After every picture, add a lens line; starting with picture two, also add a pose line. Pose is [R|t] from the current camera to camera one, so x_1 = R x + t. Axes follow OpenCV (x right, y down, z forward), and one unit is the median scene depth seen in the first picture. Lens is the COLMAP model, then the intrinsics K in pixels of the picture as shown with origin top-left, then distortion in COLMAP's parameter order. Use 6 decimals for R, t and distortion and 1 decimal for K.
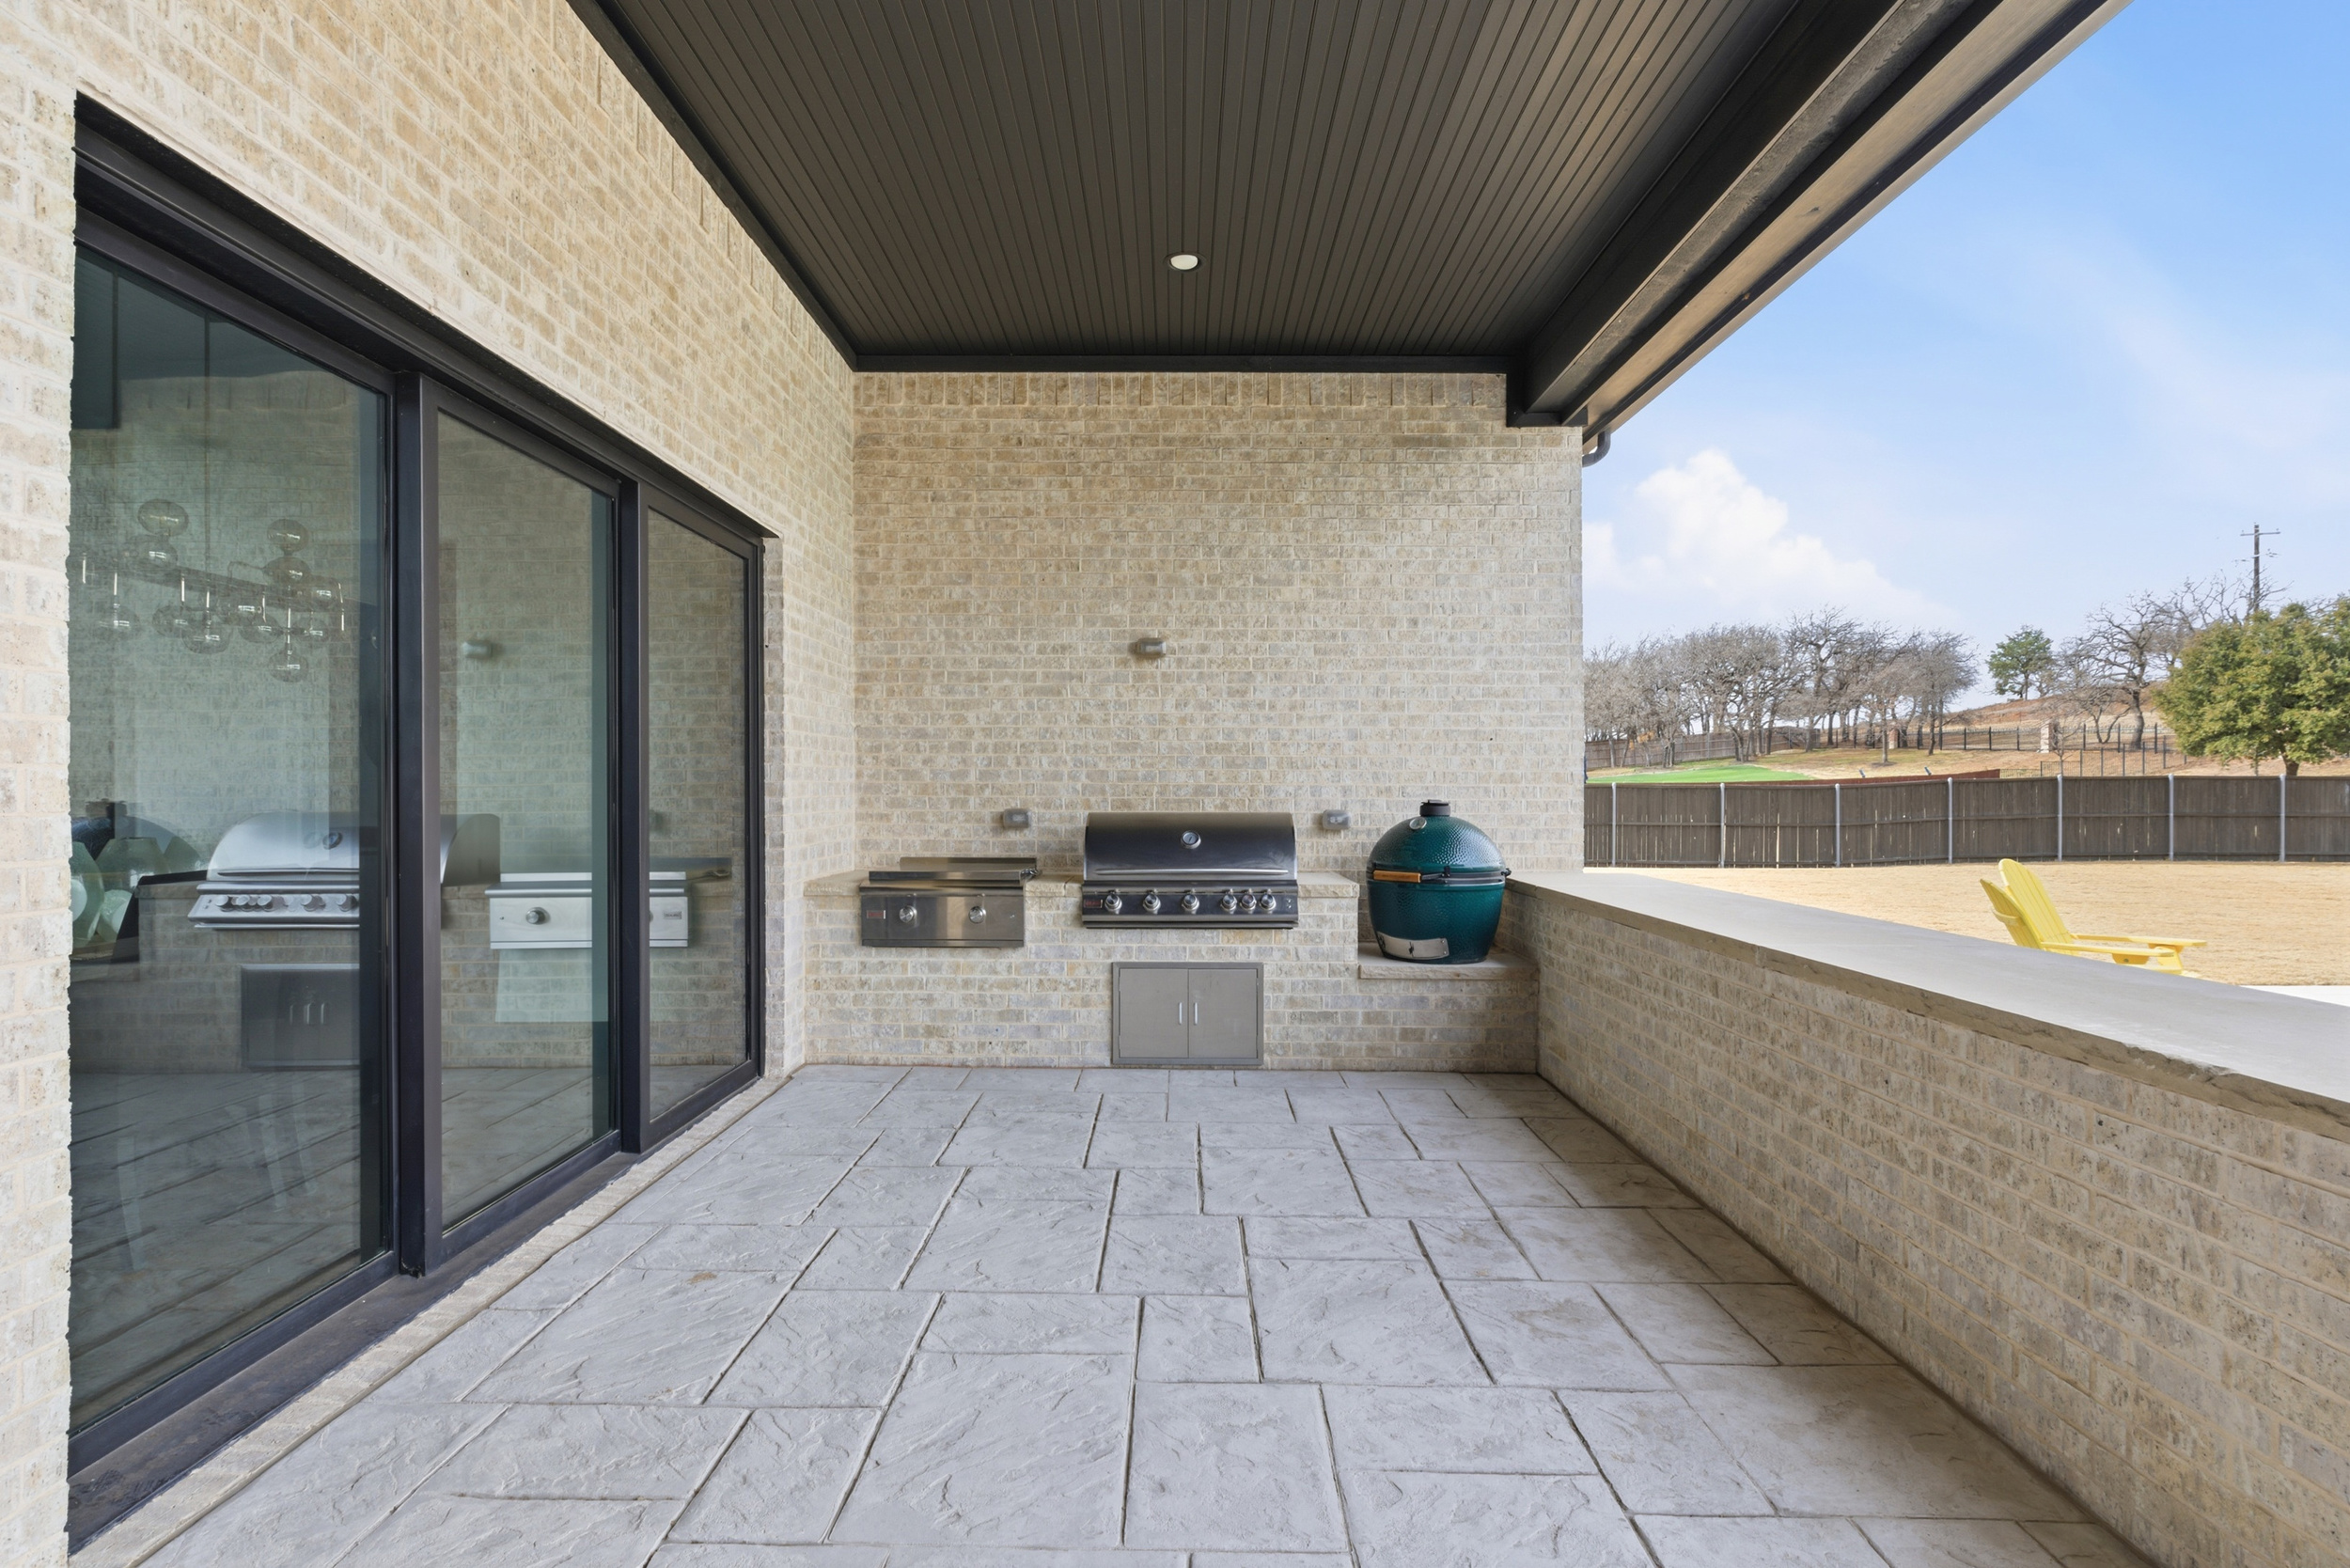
lens RADIAL K [[1065.9, 0, 1177.3], [0, 1065.9, 794.9], [0, 0, 1]] dist [-0.002121, 0.001291]
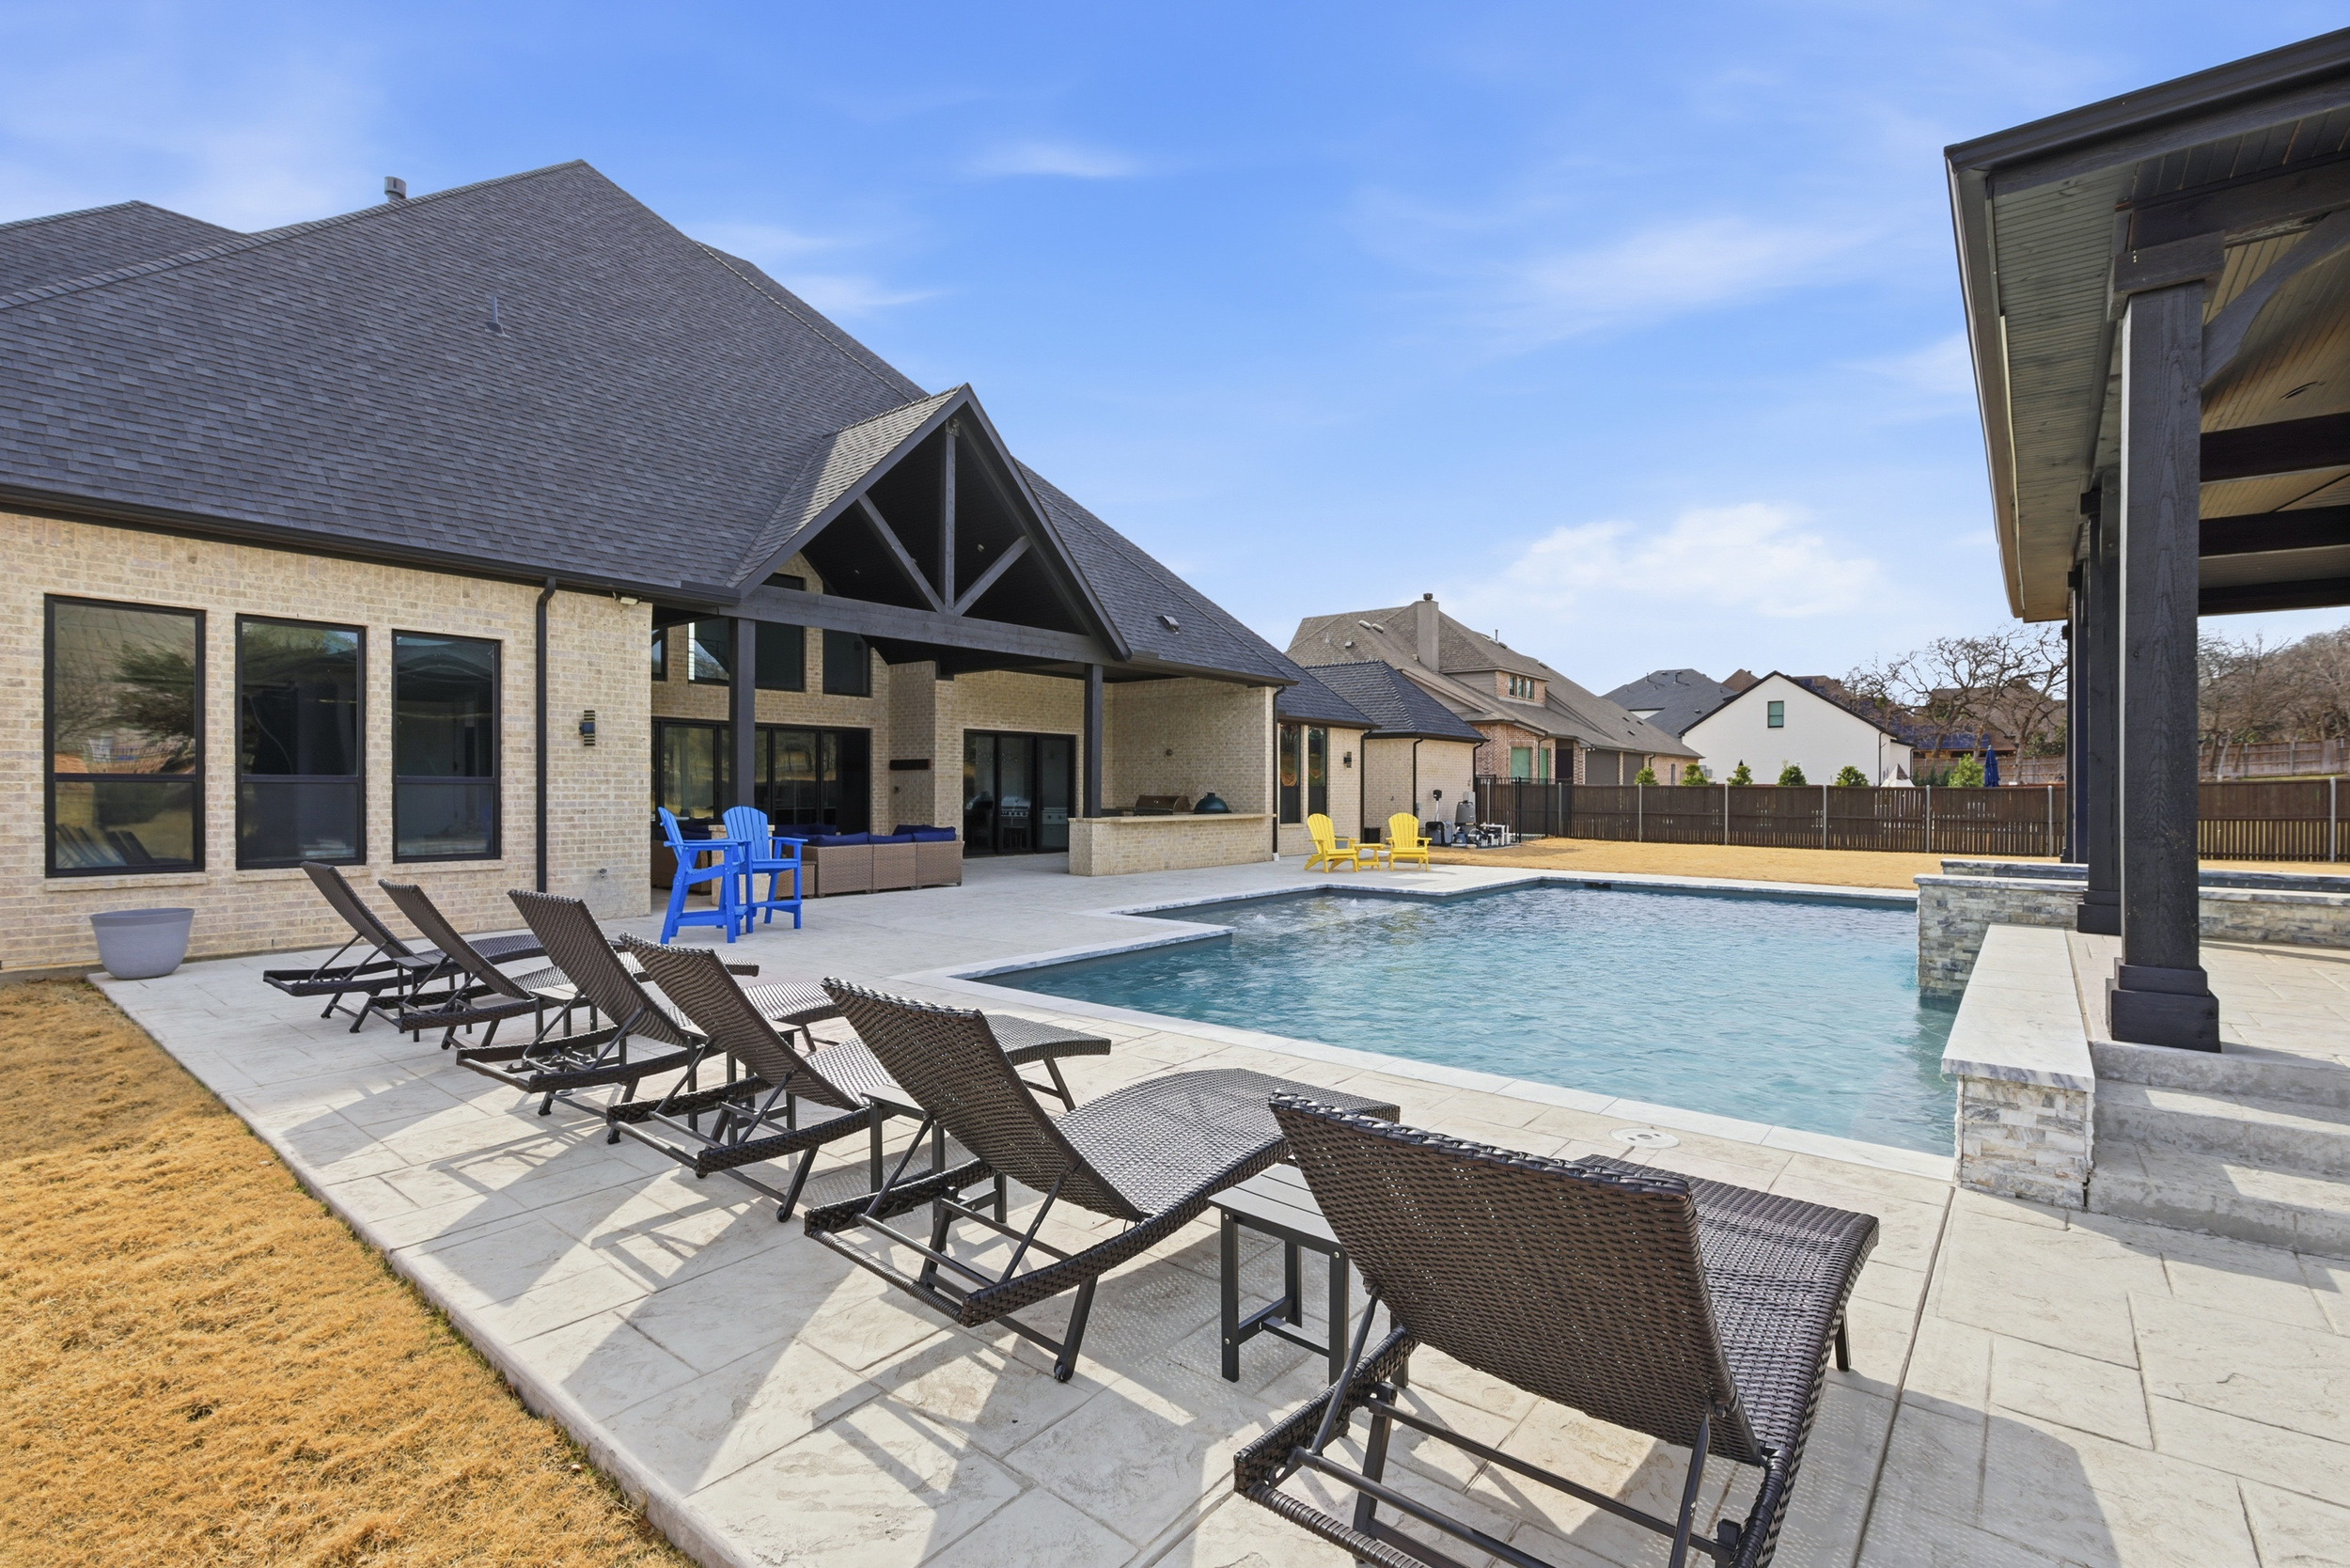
lens RADIAL K [[1065.9, 0, 1187.5], [0, 1065.9, 795.1], [0, 0, 1]] dist [-0.002121, 0.001291]
pose [[0.784311, 0.001373, -0.620367, 2.374777], [-0.001438, 0.999999, 0.000396, 0.012574], [0.620367, 0.000582, 0.784312, -1.934315]]
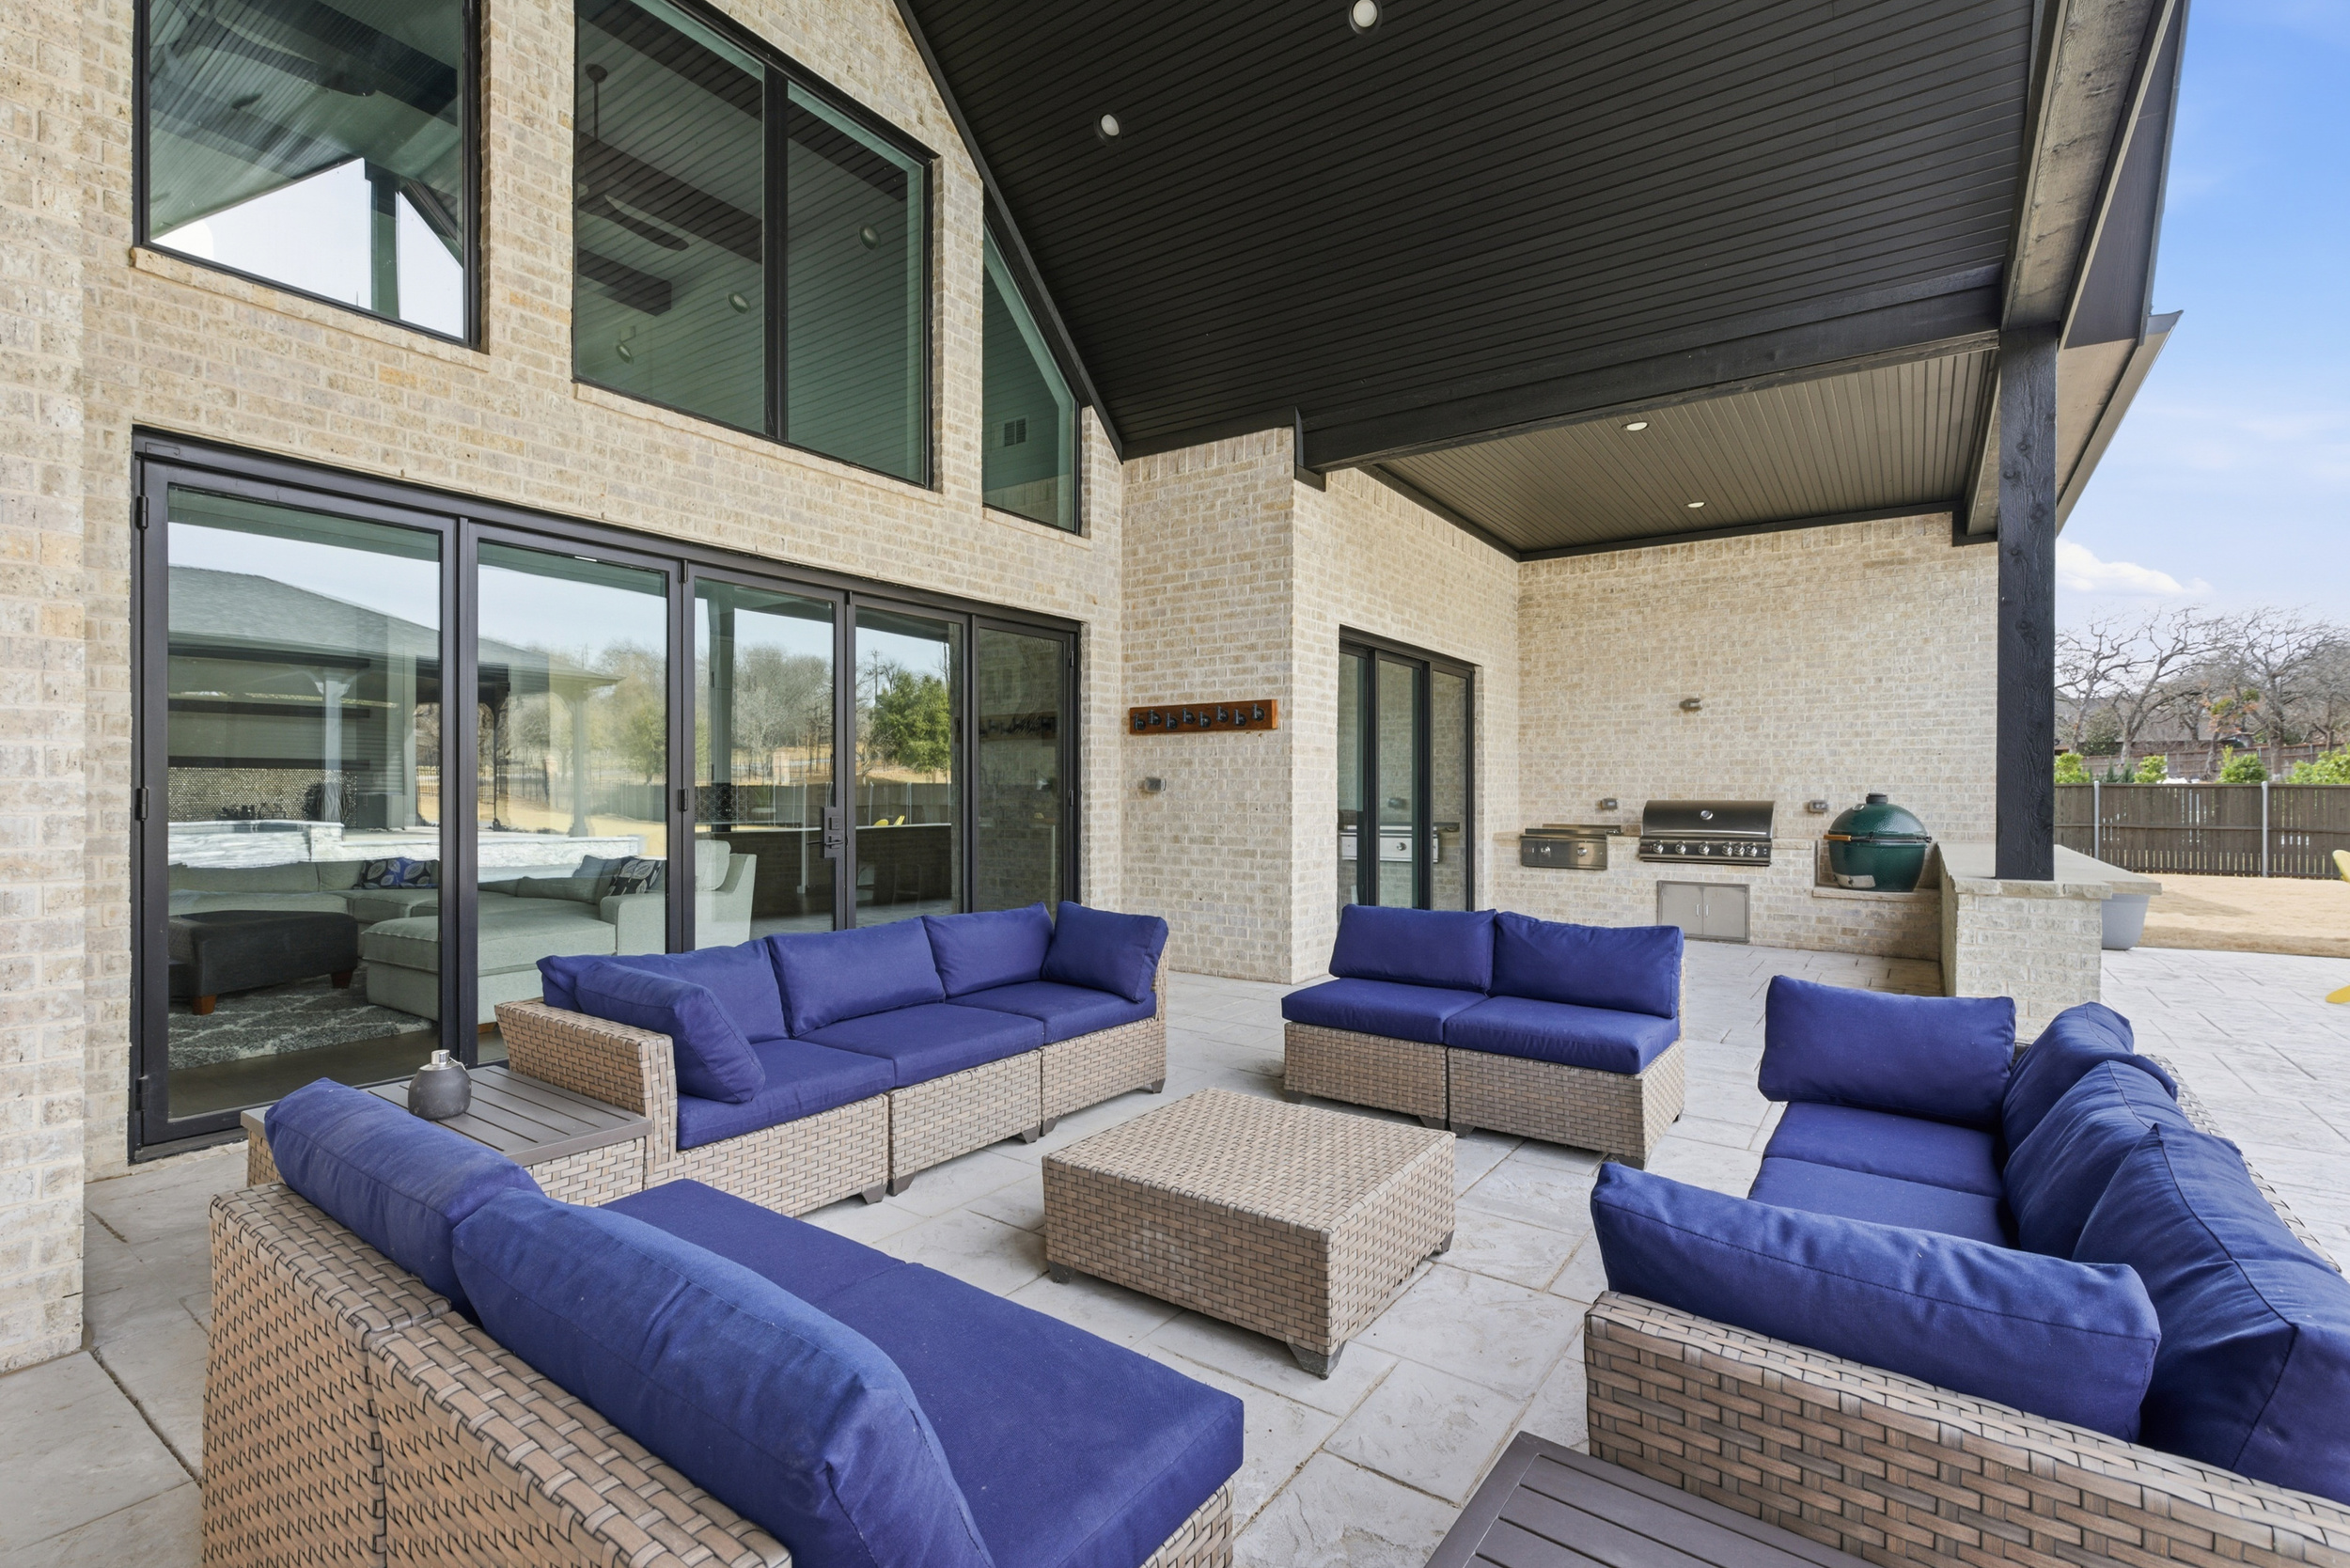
lens RADIAL K [[1065.9, 0, 1174.5], [0, 1065.9, 790.3], [0, 0, 1]] dist [-0.002121, 0.001291]
pose [[0.822996, -0.000218, -0.568047, 0.259088], [-0.002787, 0.999986, -0.004421, 0.009356], [0.568040, 0.005222, 0.822984, -0.867605]]
